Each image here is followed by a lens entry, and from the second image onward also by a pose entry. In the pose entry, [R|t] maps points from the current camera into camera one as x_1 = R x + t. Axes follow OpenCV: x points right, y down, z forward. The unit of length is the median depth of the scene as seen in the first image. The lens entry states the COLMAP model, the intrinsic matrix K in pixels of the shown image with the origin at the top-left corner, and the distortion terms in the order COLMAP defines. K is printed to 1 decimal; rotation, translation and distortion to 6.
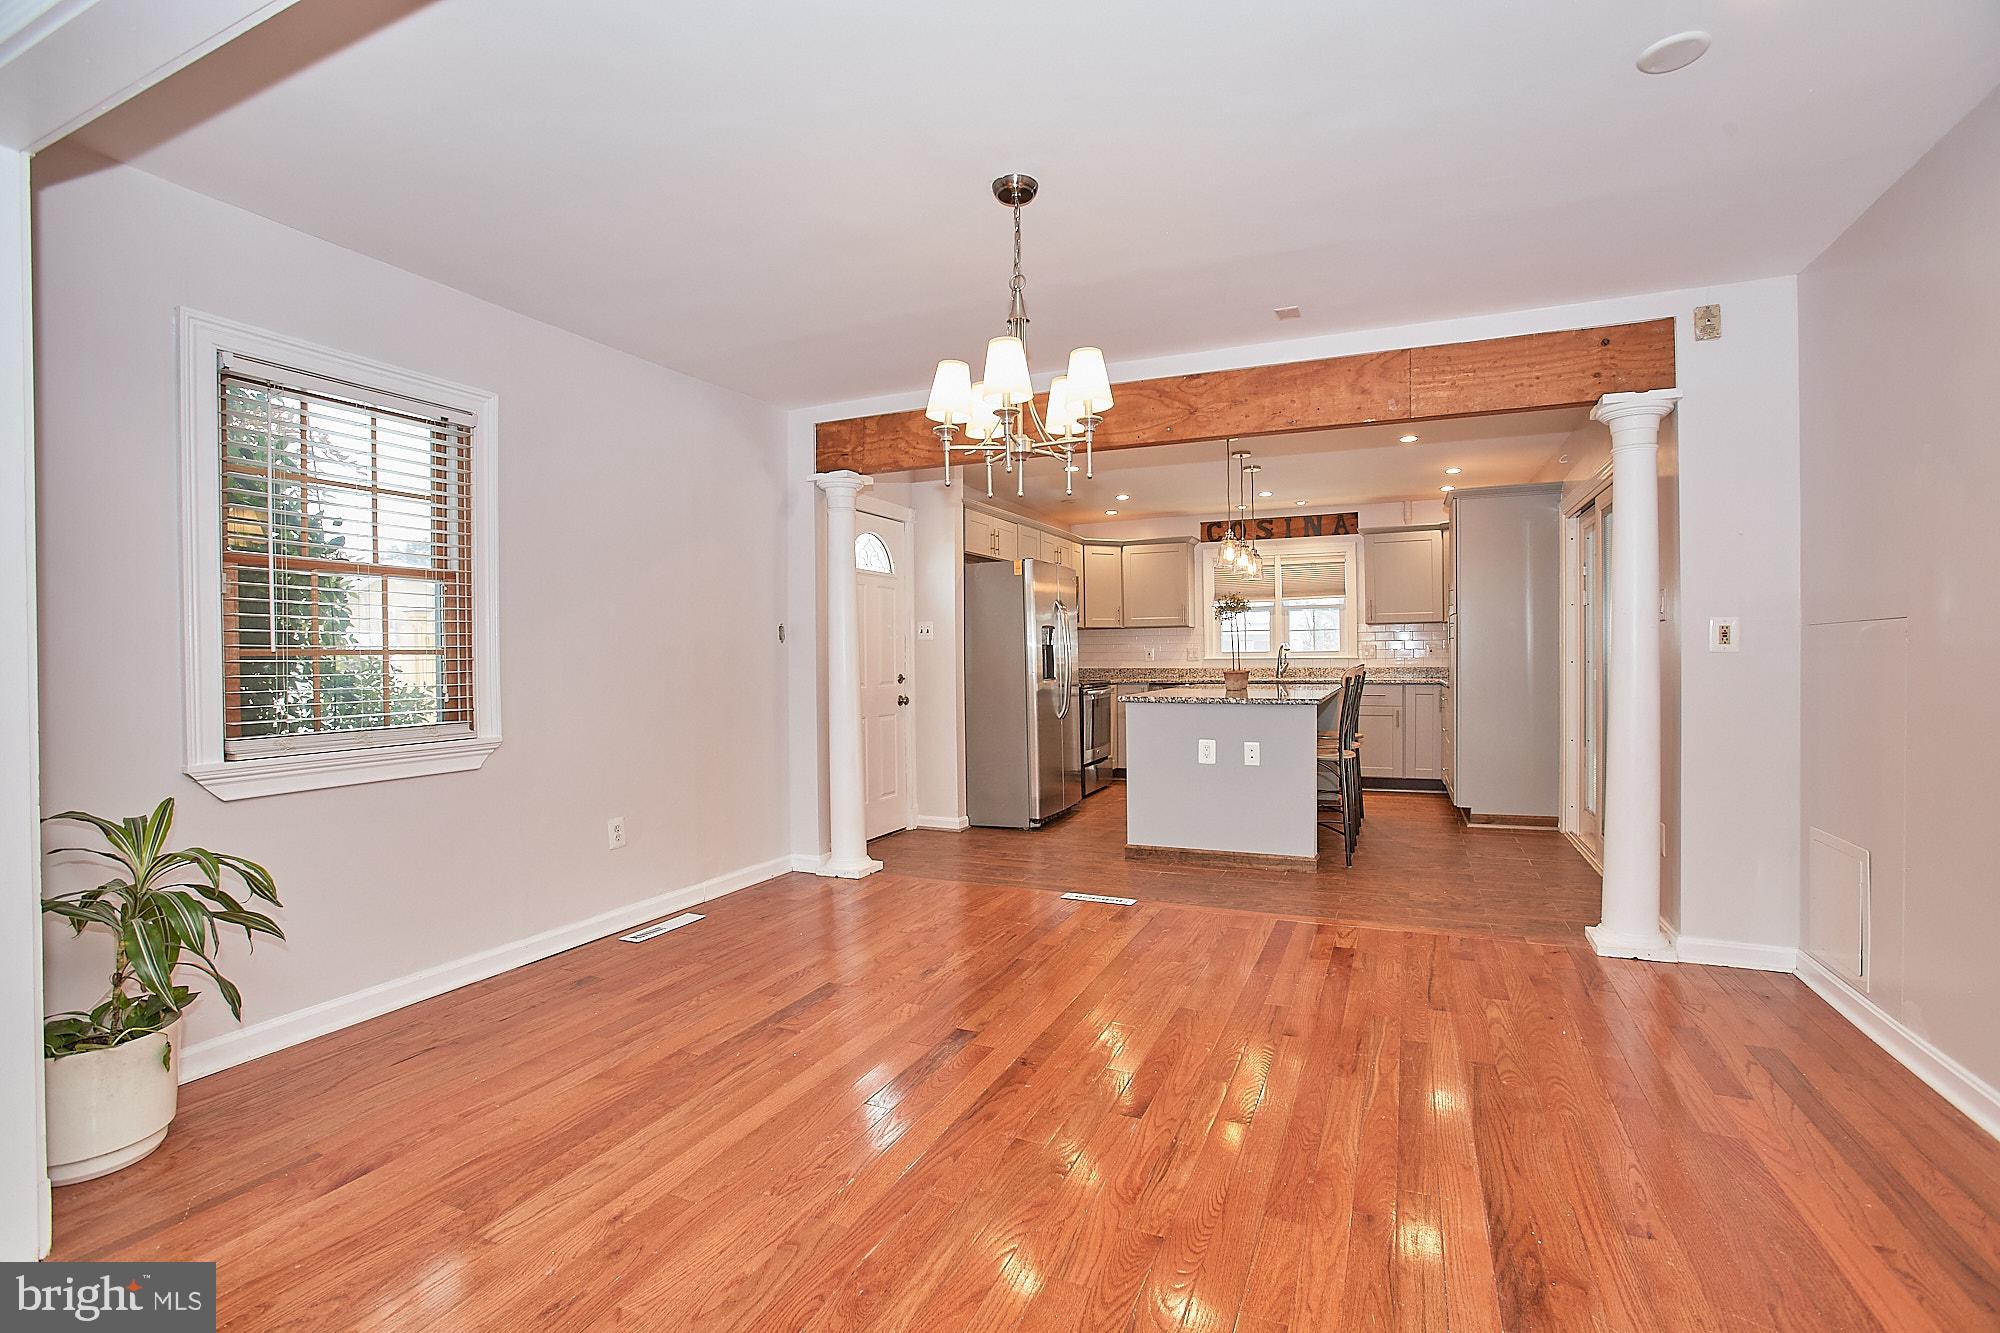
lens RADIAL K [[925.4, 0, 1003.3], [0, 925.4, 664.0], [0, 0, 1]] dist [-0.031678, 0.001049]
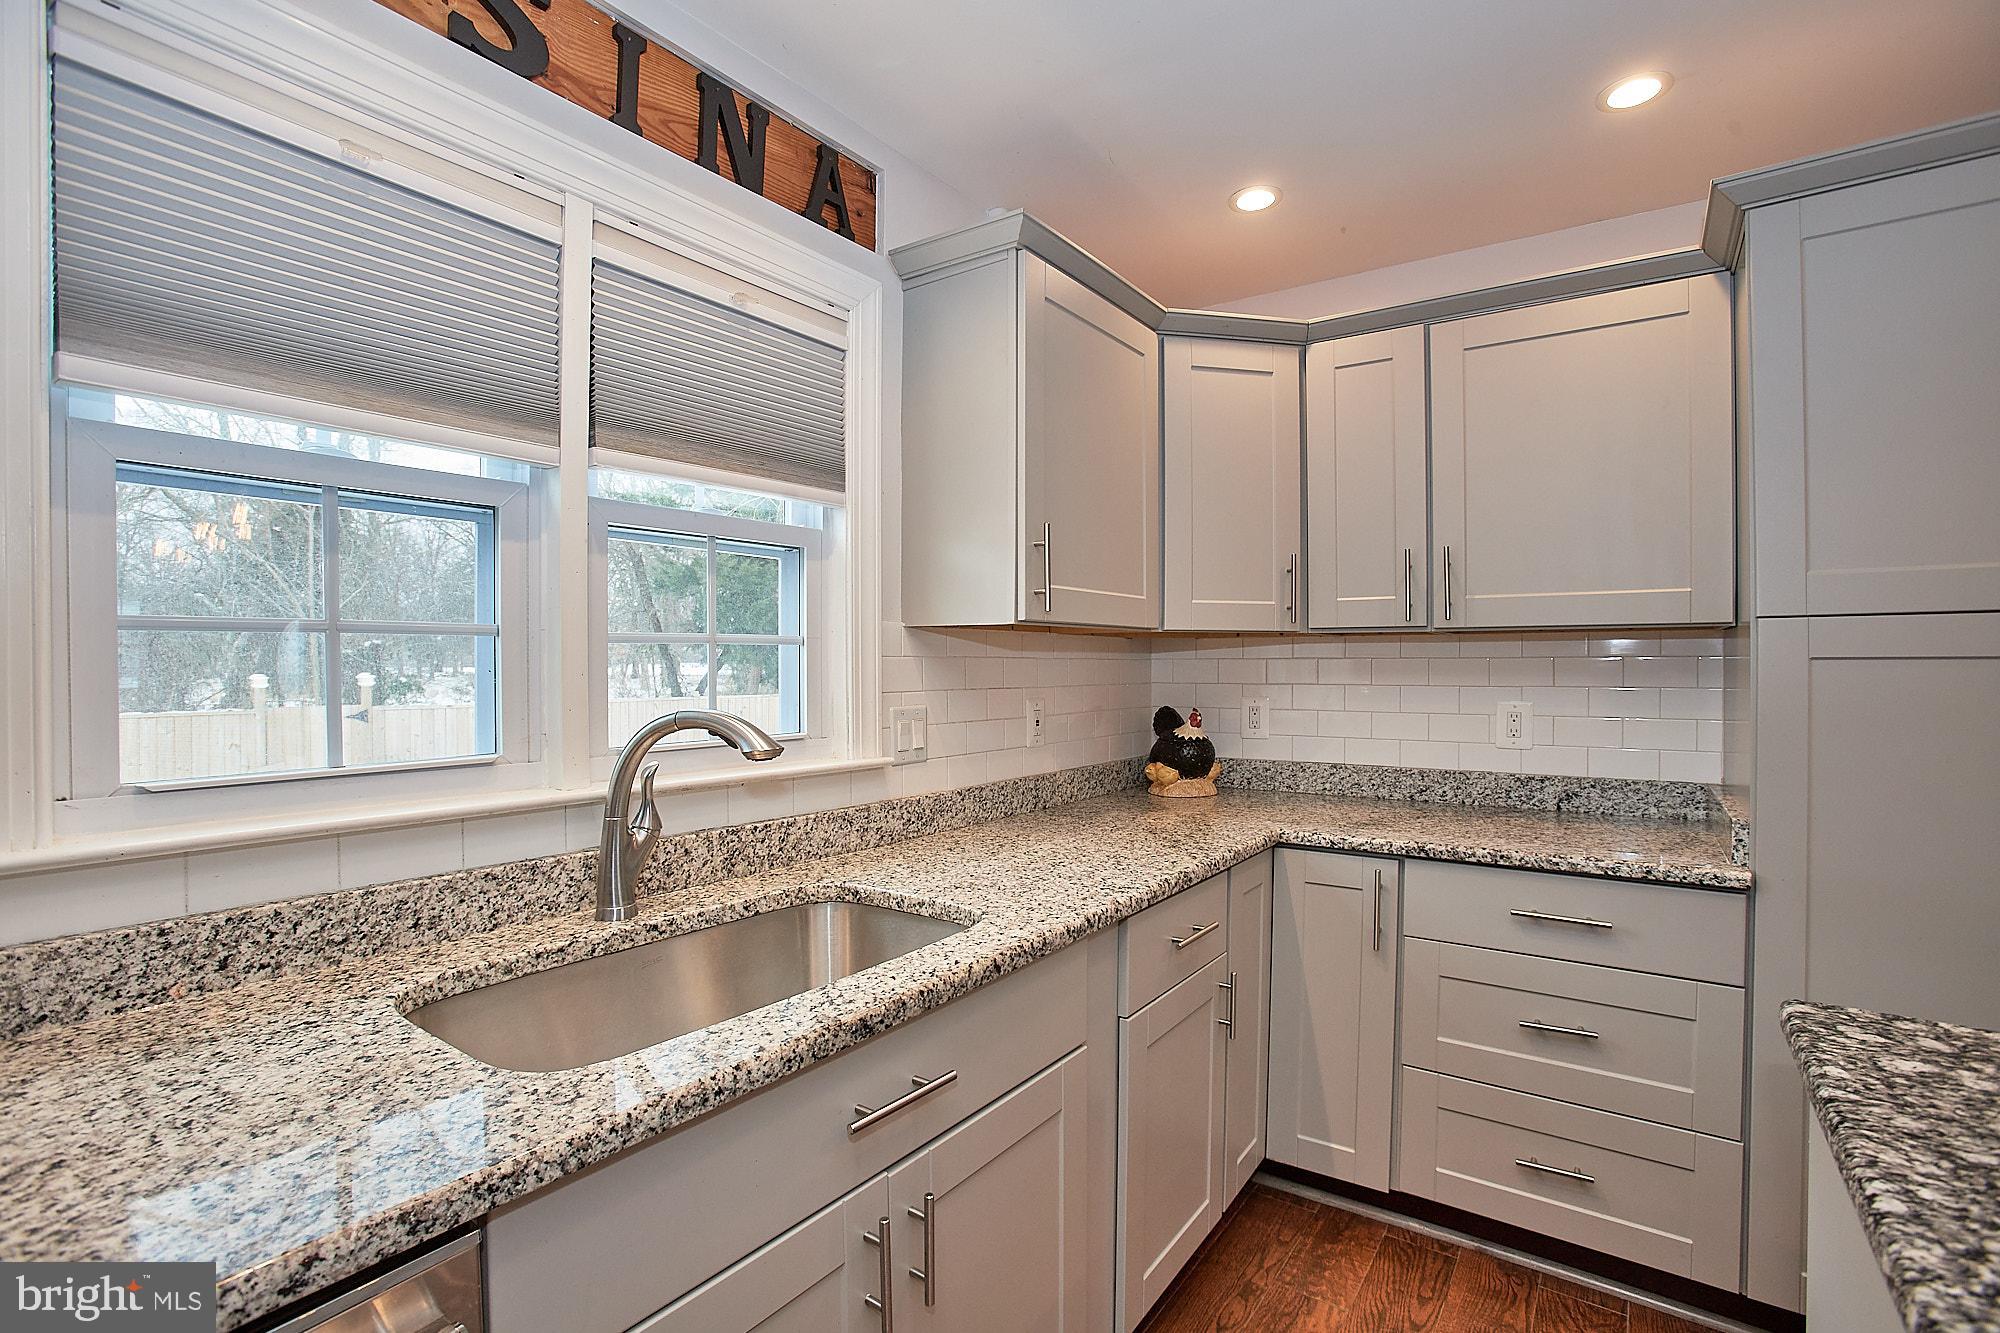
lens RADIAL K [[925.4, 0, 989.3], [0, 925.4, 667.0], [0, 0, 1]] dist [-0.031678, 0.001049]
pose [[0.221431, 0.011160, 0.975112, 0.149935], [0.007447, 0.999886, -0.013134, -0.027788], [-0.975148, 0.010170, 0.221322, 0.887596]]
